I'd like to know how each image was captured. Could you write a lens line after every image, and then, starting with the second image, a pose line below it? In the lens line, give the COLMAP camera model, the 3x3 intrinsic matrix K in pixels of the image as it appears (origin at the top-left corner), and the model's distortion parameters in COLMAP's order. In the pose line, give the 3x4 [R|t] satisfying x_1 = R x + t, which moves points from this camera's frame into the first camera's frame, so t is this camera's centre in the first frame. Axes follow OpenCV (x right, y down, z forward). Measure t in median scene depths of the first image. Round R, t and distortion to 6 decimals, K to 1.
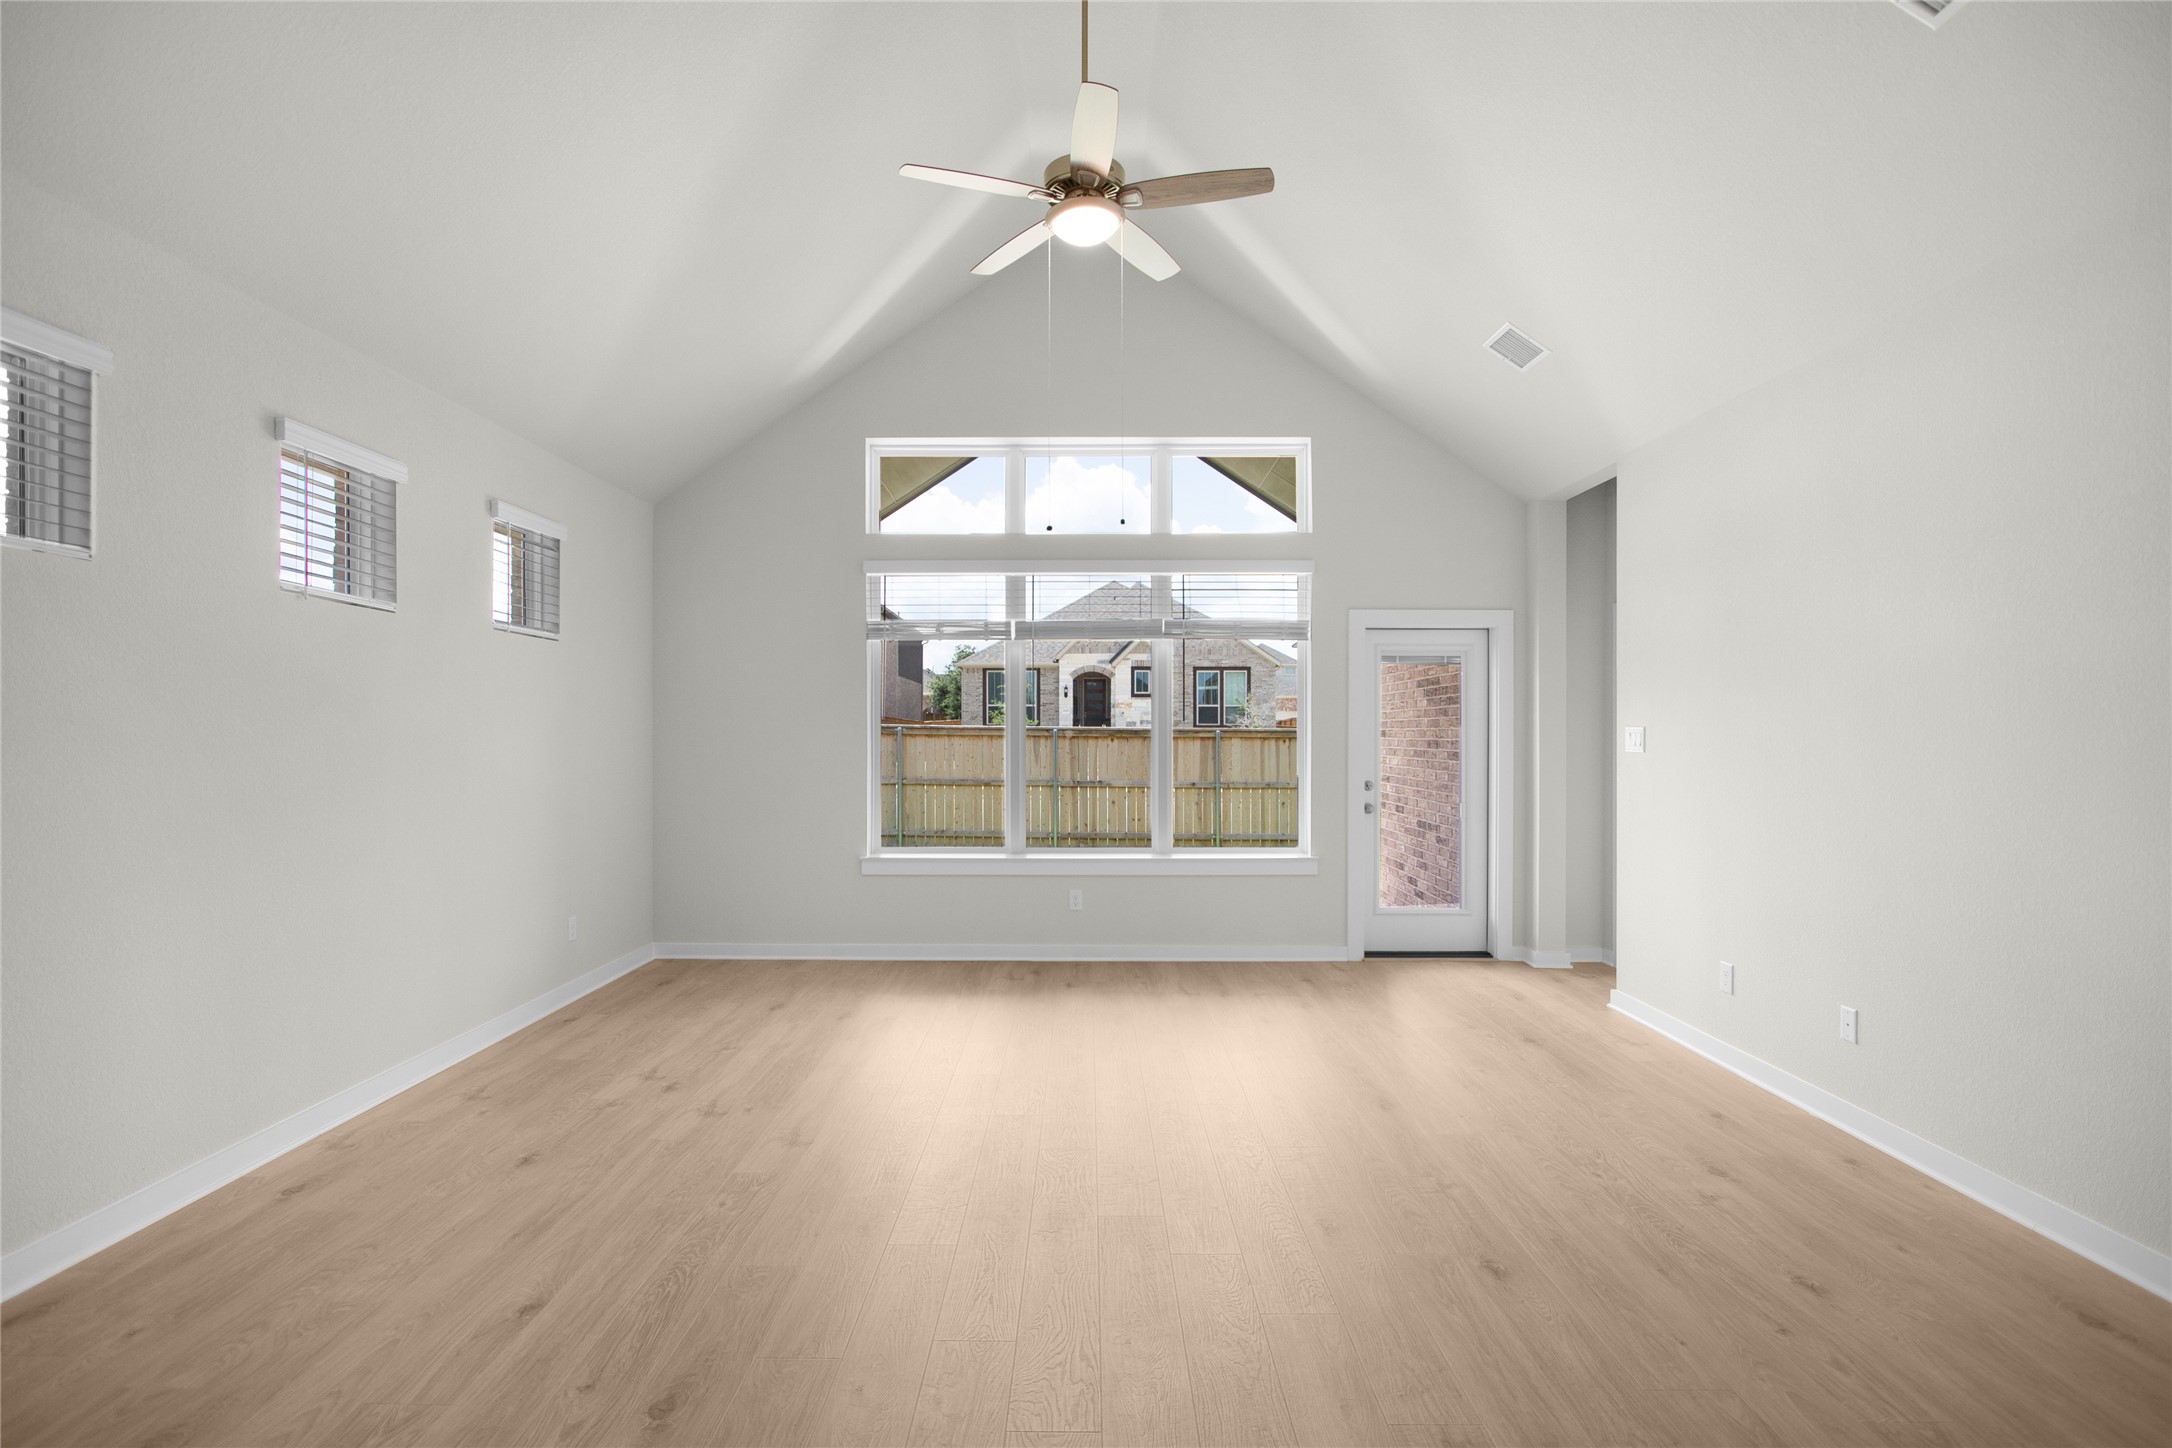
lens RADIAL K [[1028.7, 0, 1091.4], [0, 1028.7, 728.8], [0, 0, 1]] dist [-0.015941, 0.000658]
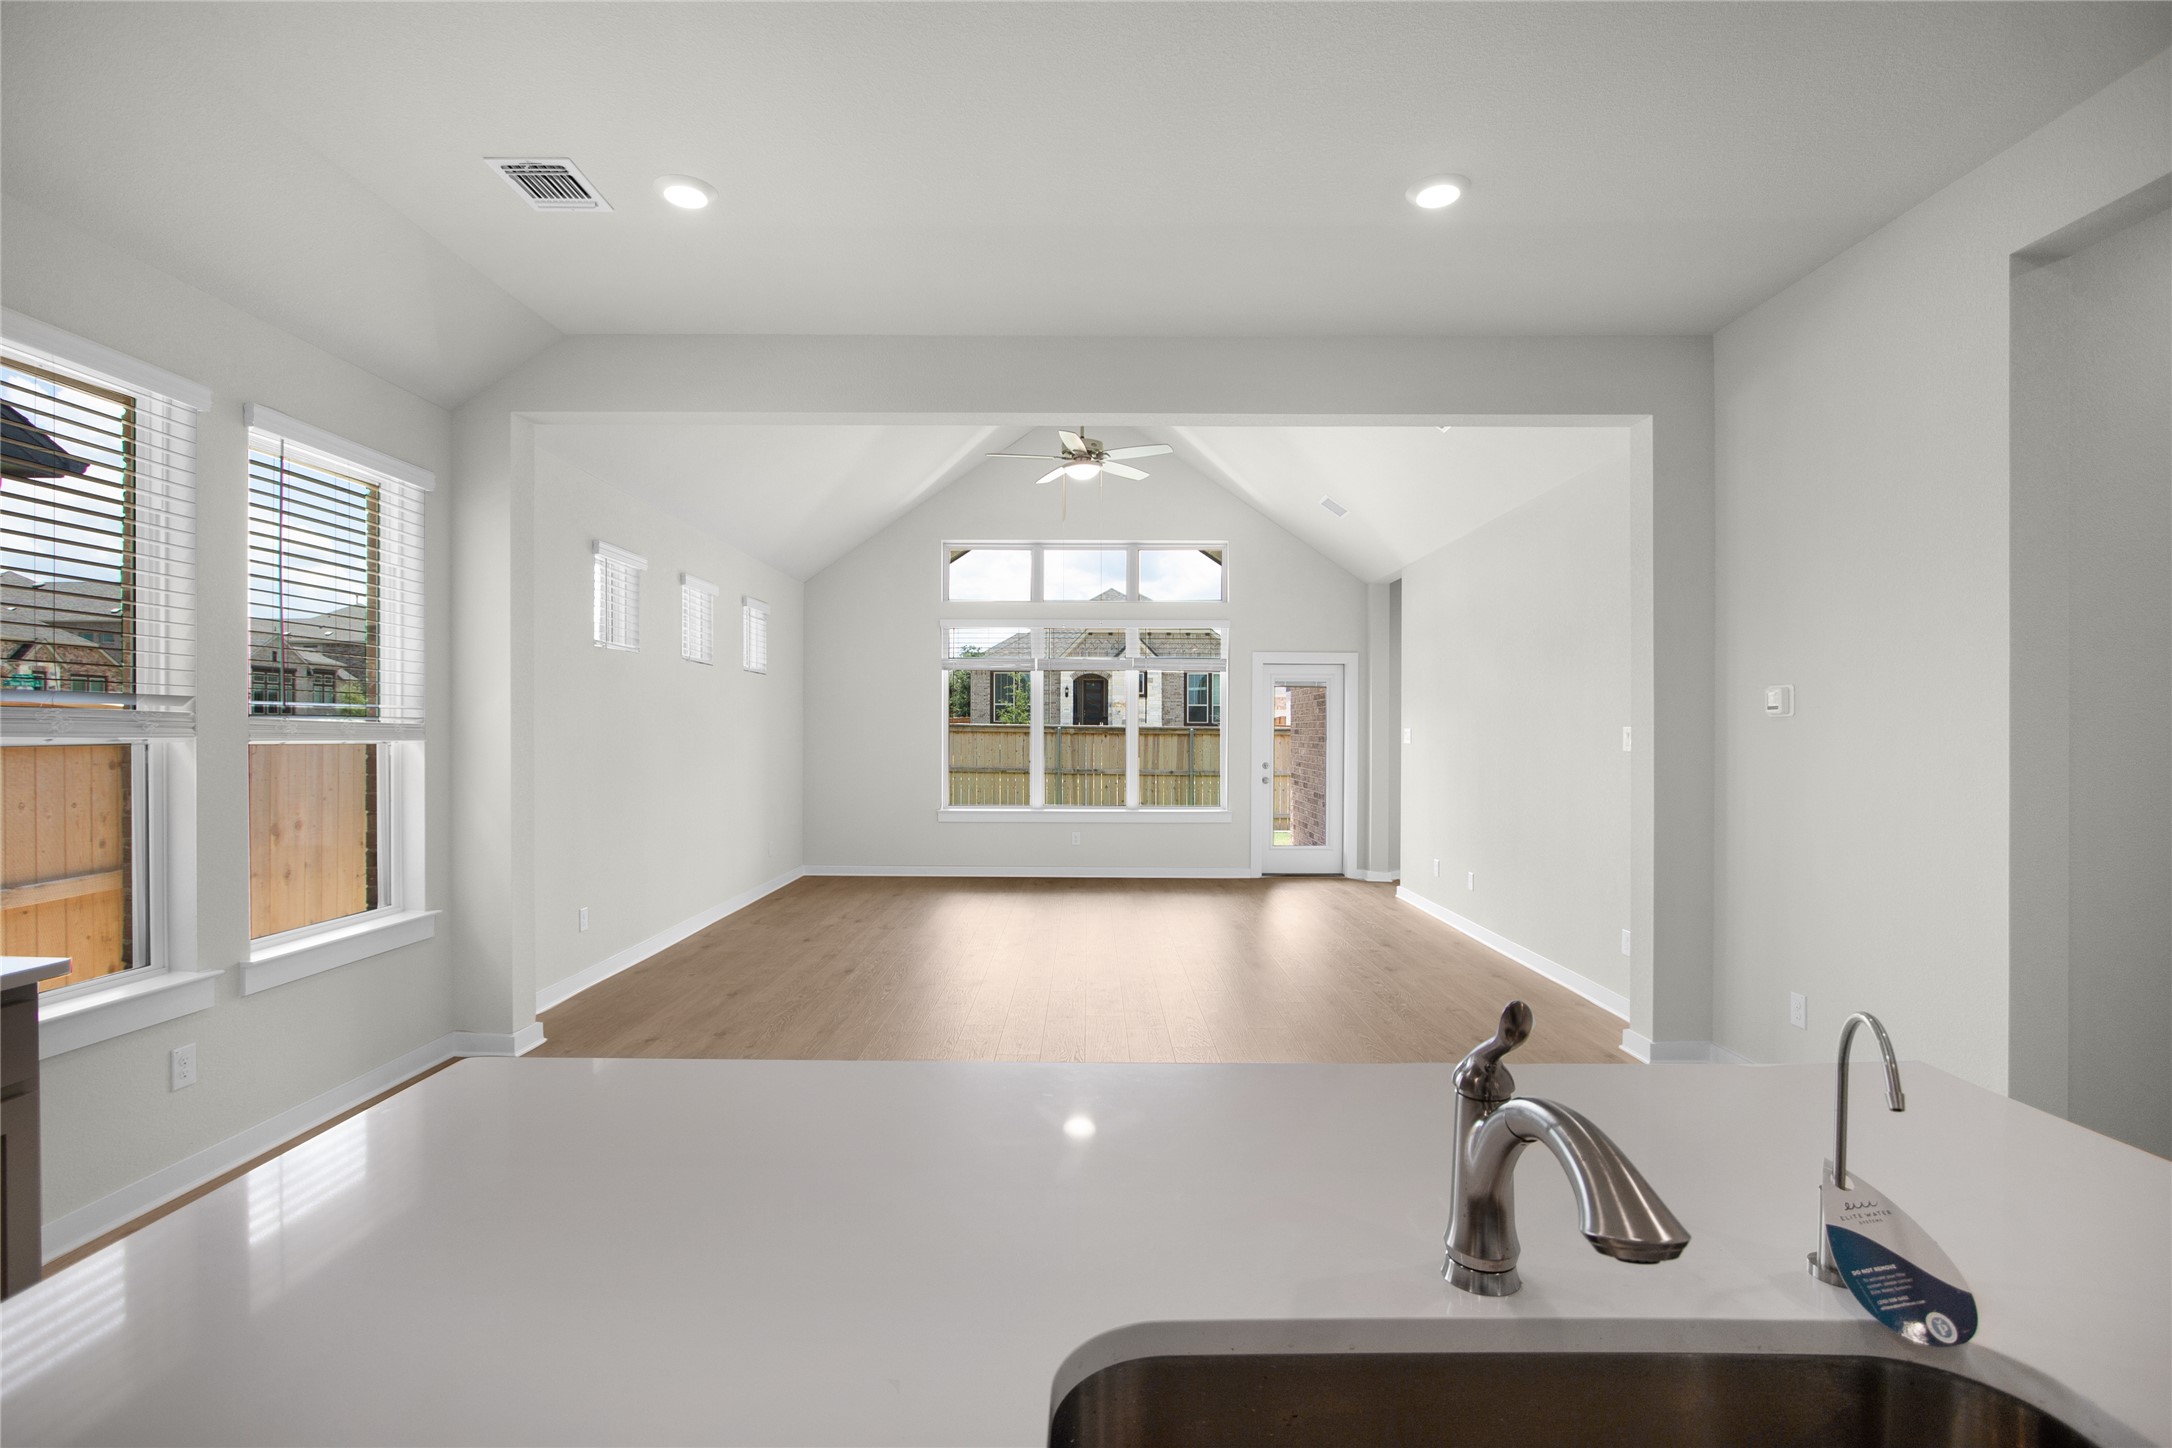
lens RADIAL K [[1028.7, 0, 1069.0], [0, 1028.7, 739.7], [0, 0, 1]] dist [-0.015941, 0.000658]
pose [[0.999761, 0.003562, -0.021560, 0.003112], [-0.003266, 0.999900, 0.013743, -0.001668], [0.021607, -0.013670, 0.999673, -0.228548]]
